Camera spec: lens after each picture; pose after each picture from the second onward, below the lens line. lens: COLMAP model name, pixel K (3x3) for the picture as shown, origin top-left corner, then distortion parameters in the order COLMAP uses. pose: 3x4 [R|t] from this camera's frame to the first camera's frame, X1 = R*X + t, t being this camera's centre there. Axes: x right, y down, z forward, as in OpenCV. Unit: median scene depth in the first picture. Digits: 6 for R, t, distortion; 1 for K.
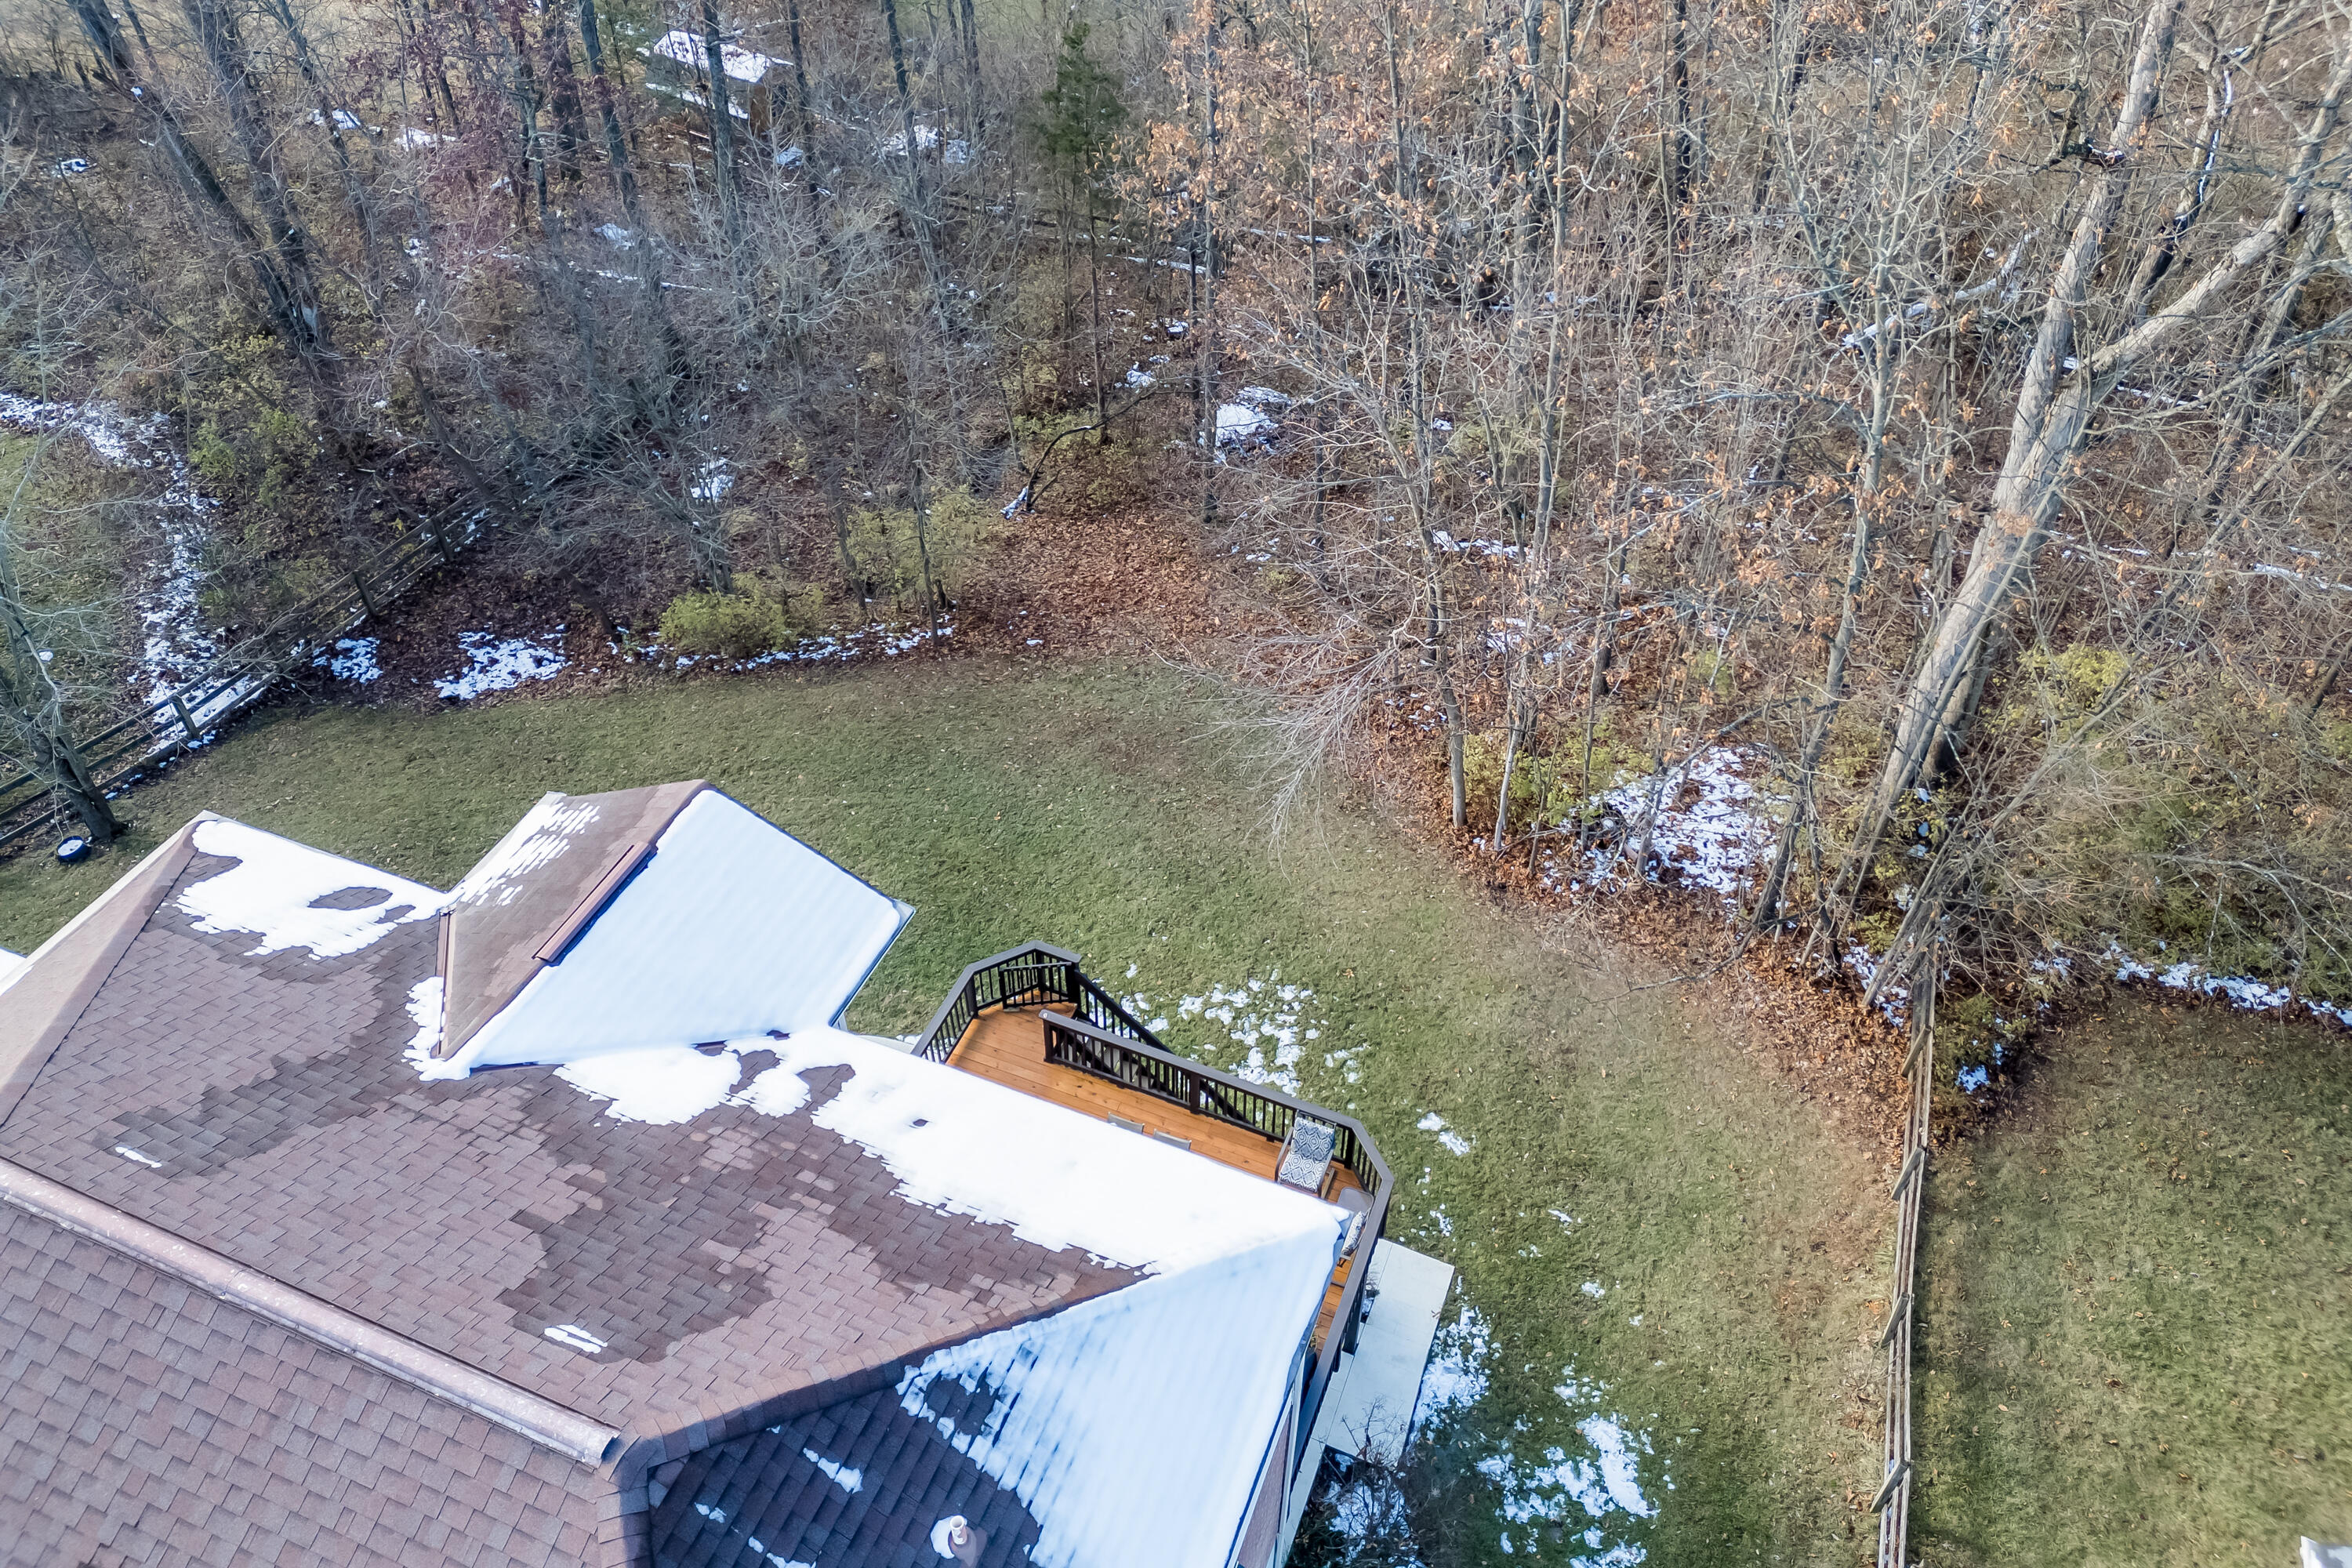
lens RADIAL K [[1659.2, 0, 1178.9], [0, 1659.2, 704.2], [0, 0, 1]] dist [0.051344, -0.028143]
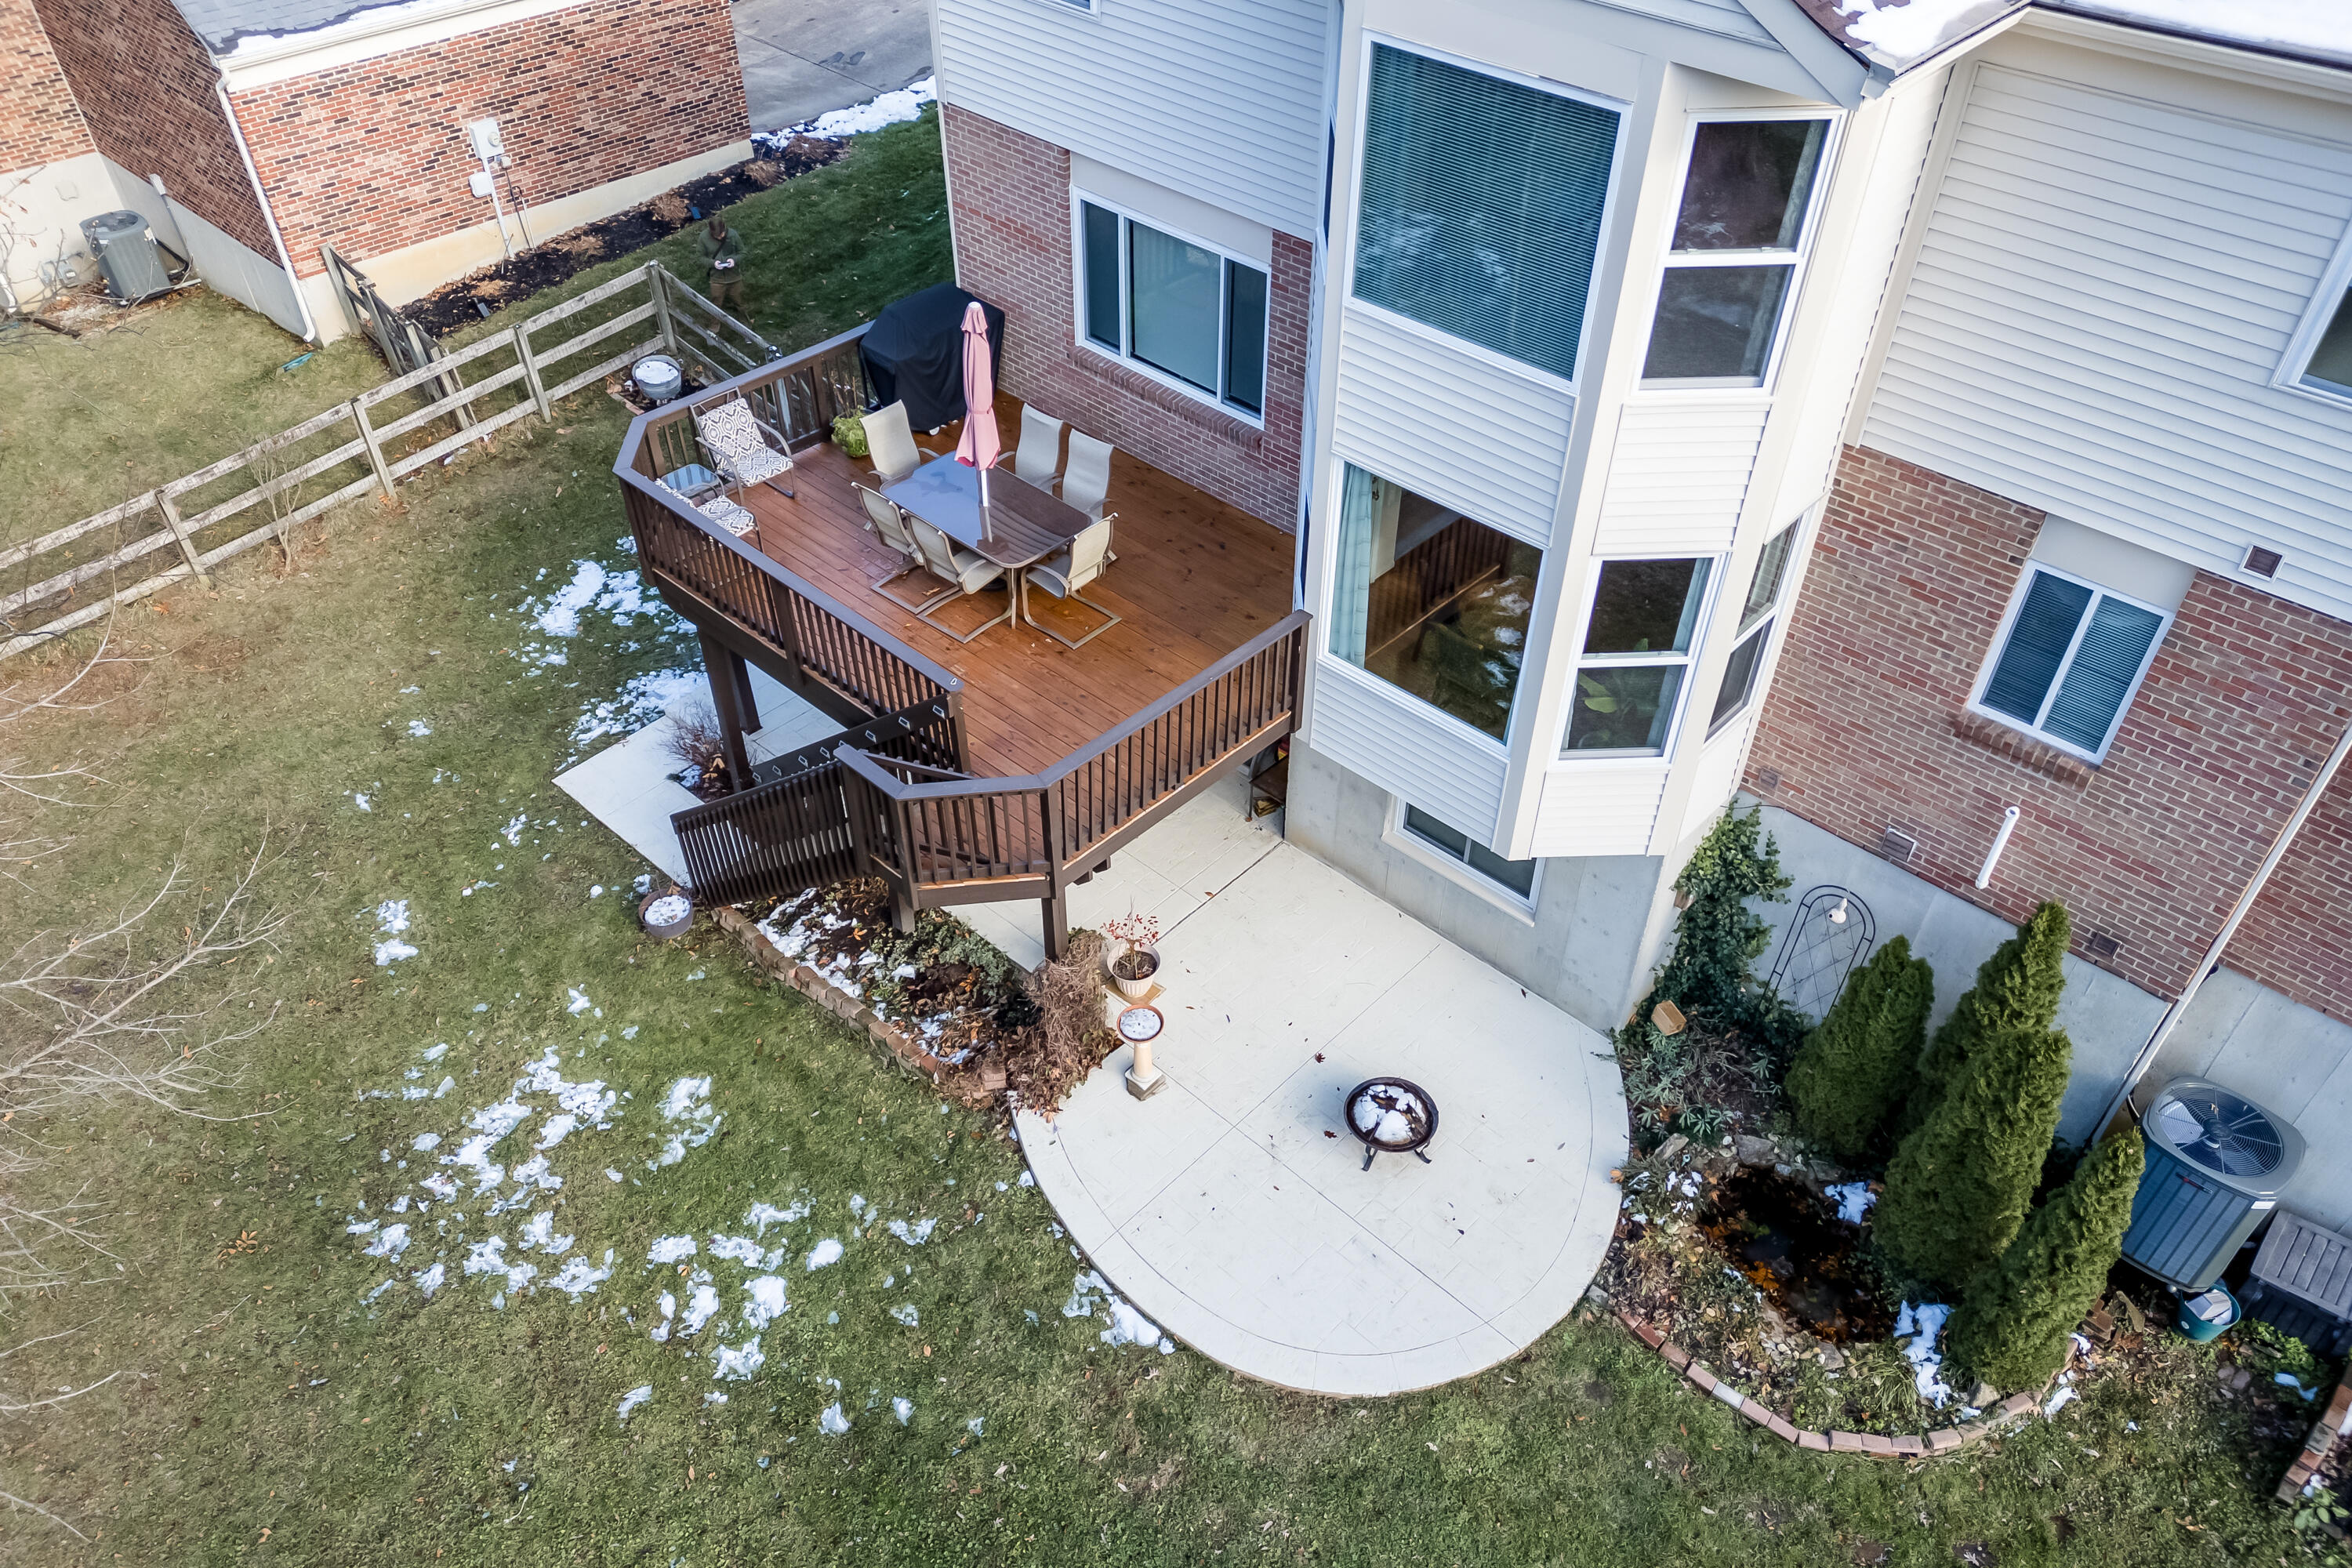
lens RADIAL K [[1659.2, 0, 1185.9], [0, 1659.2, 809.6], [0, 0, 1]] dist [0.051344, -0.028143]
pose [[-0.932679, -0.242051, 0.267436, -0.258997], [0.246501, 0.113578, 0.962464, -0.261675], [-0.263340, 0.963593, -0.046266, 0.876963]]
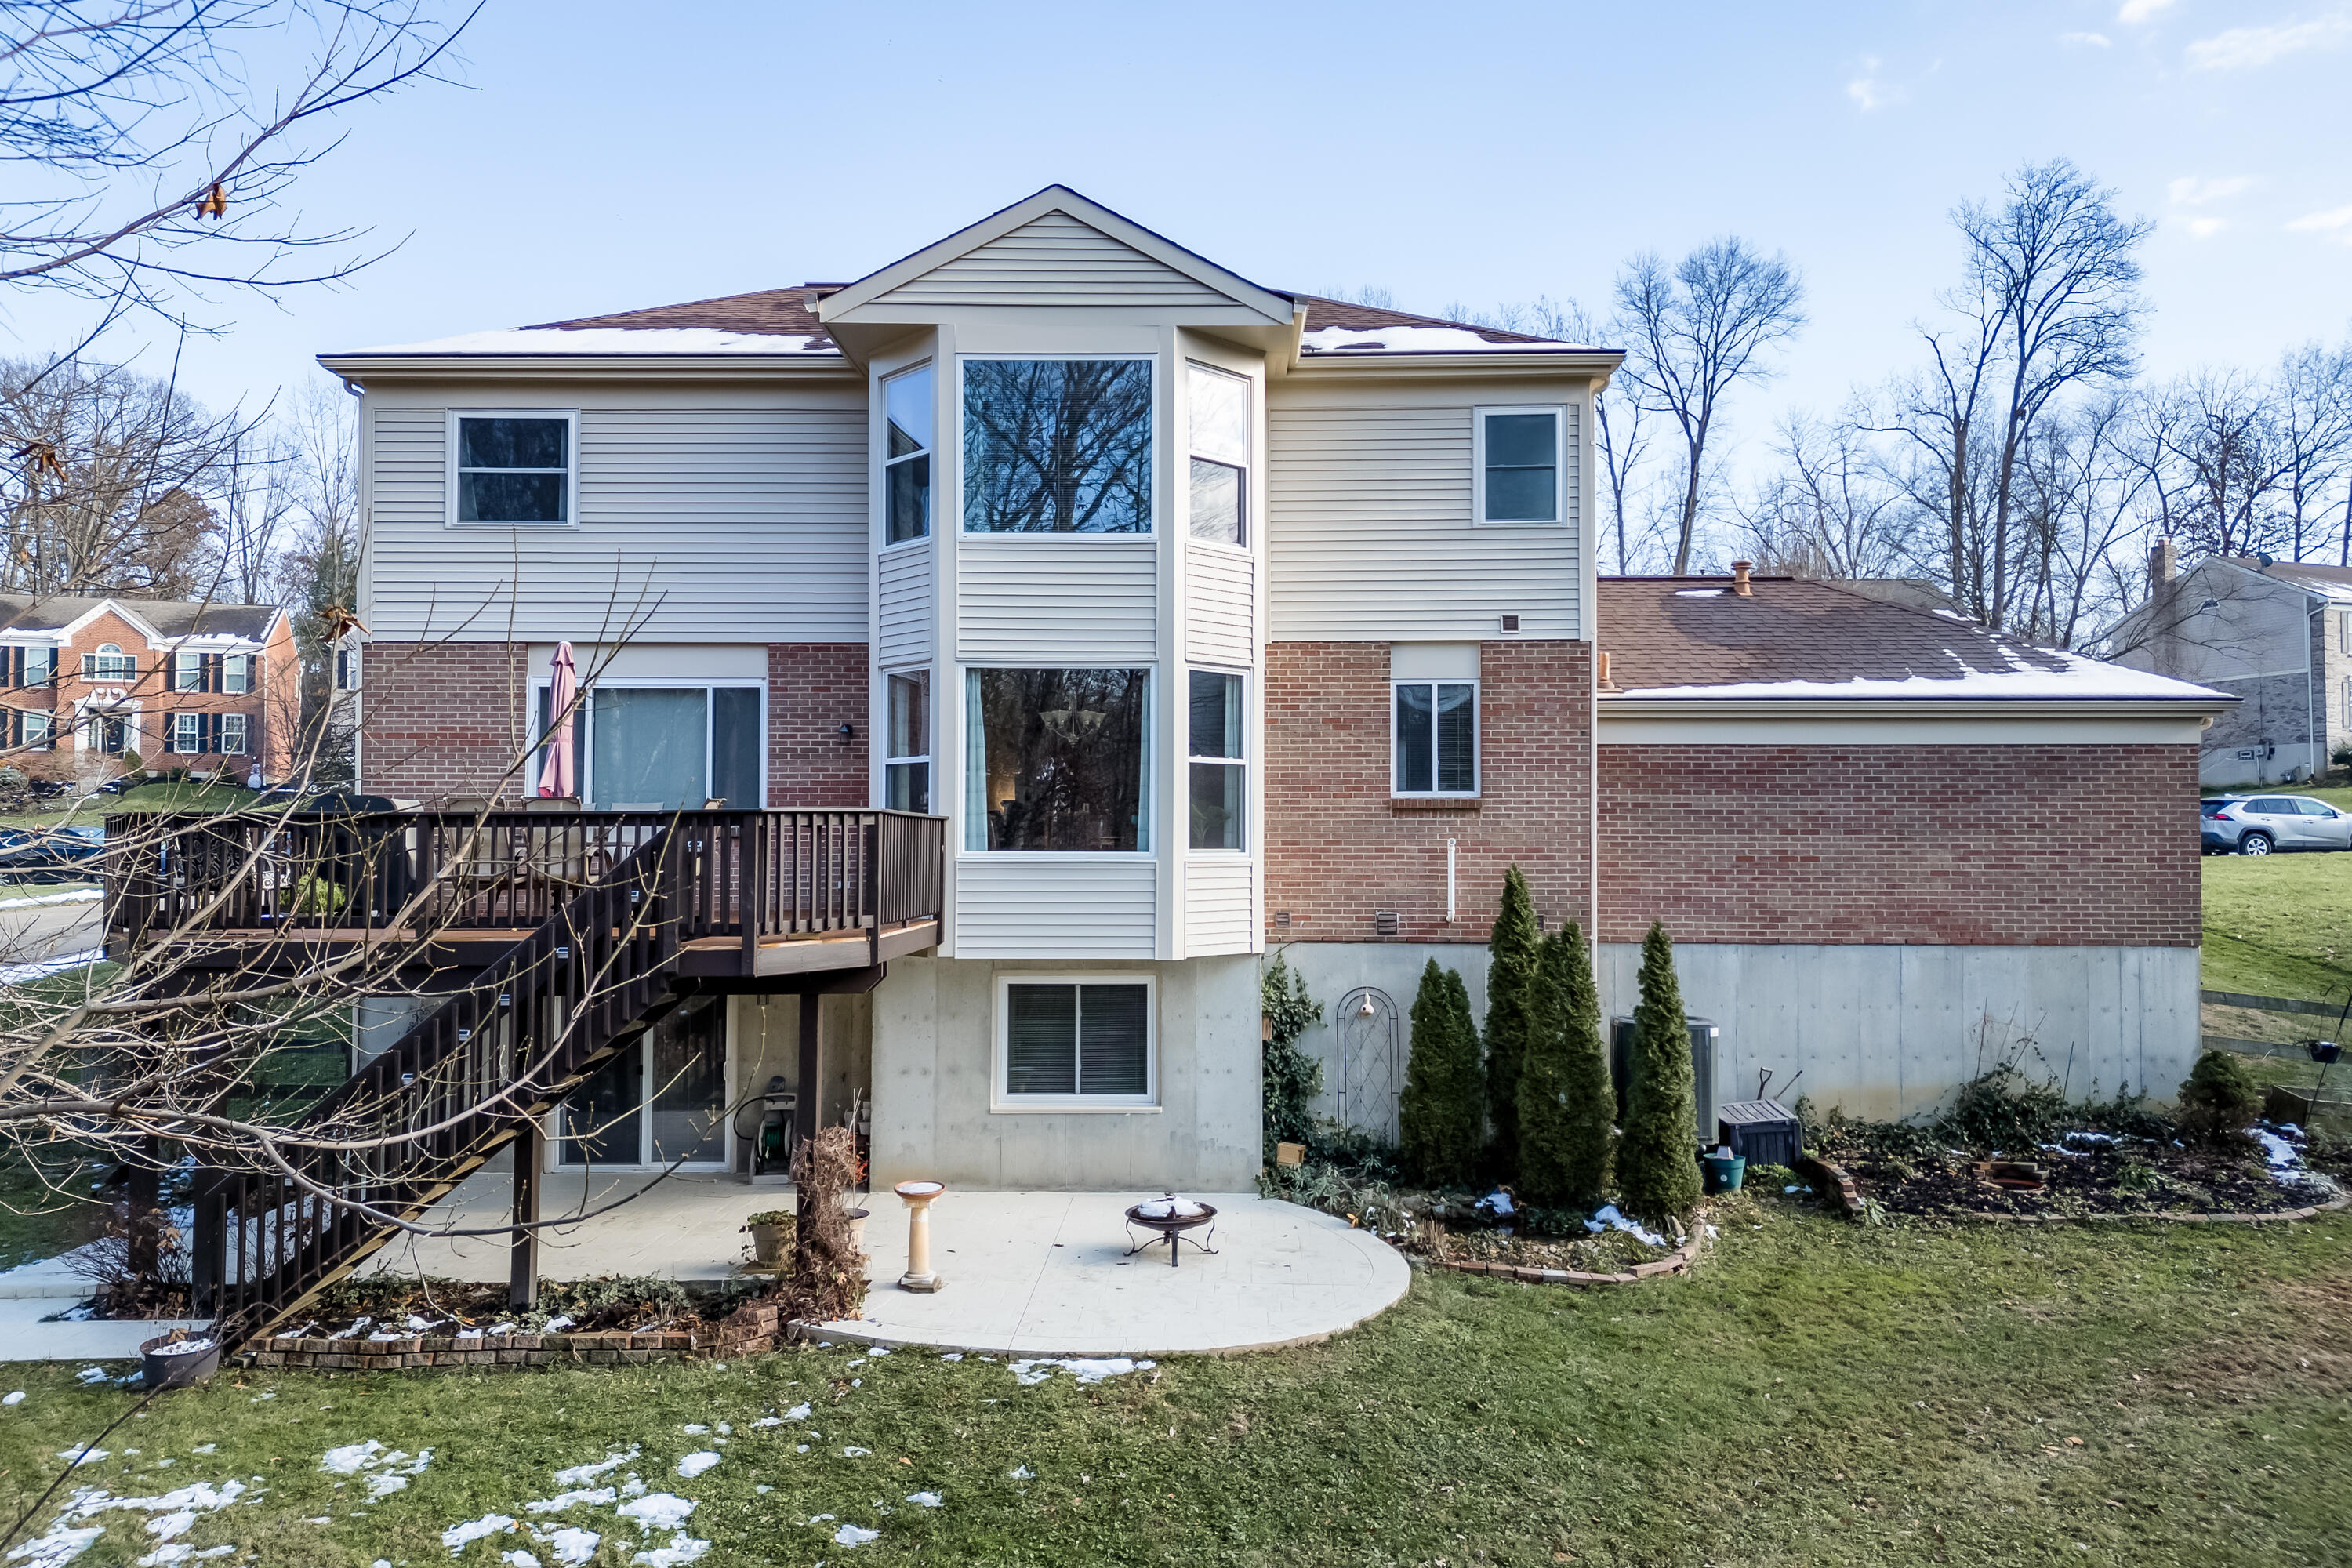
lens RADIAL K [[1659.2, 0, 1160.0], [0, 1659.2, 771.1], [0, 0, 1]] dist [0.051344, -0.028143]
pose [[-0.938194, -0.017982, -0.345642, -0.022331], [-0.237660, 0.759465, 0.605583, -0.165556], [0.251613, 0.650300, -0.716799, 1.204597]]
